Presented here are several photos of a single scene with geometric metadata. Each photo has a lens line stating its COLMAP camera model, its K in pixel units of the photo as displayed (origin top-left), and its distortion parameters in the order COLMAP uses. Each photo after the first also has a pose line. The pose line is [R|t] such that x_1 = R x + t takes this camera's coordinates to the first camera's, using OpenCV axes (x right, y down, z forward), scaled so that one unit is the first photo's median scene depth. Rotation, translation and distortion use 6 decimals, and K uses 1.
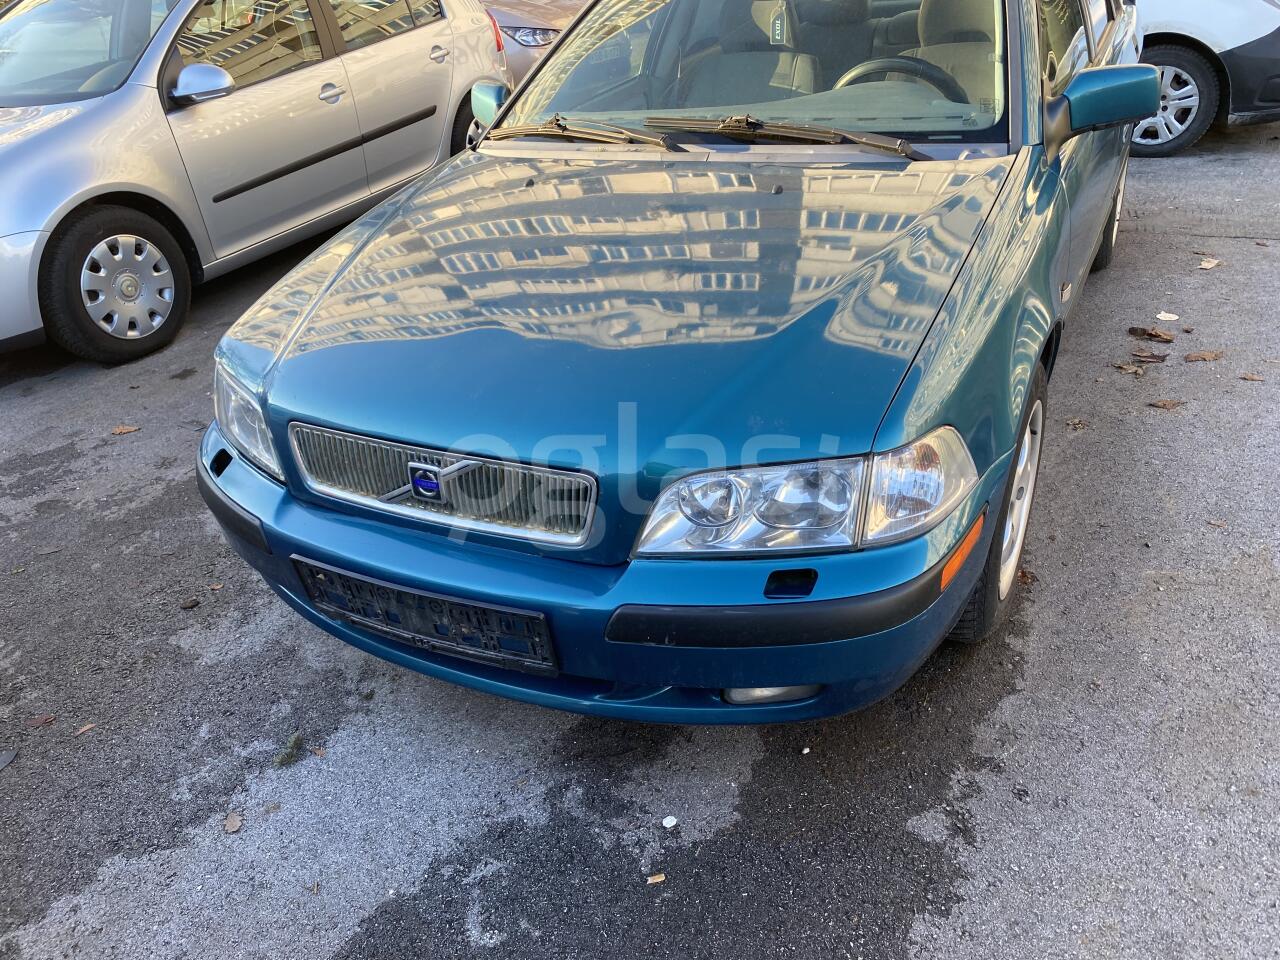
lens RADIAL K [[971.5, 0, 638.7], [0, 971.5, 480.8], [0, 0, 1]] dist [0.004261, -0.006338]
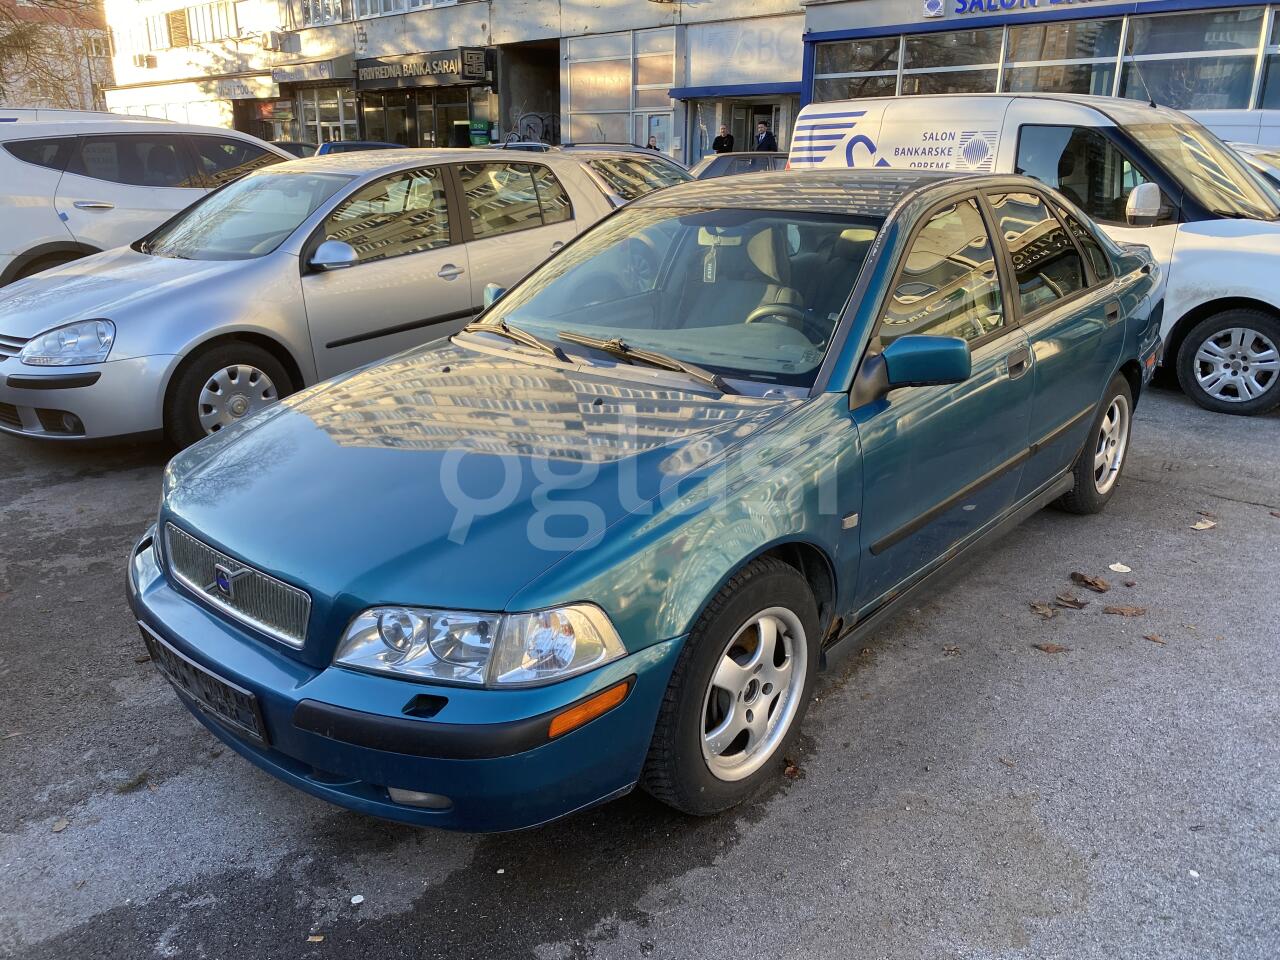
lens RADIAL K [[971.5, 0, 640.1], [0, 971.5, 480.8], [0, 0, 1]] dist [0.004261, -0.006338]
pose [[0.967493, 0.146572, -0.206091, 0.408868], [-0.179321, 0.972231, -0.150370, -0.024097], [0.178328, 0.182438, 0.966910, -0.140403]]
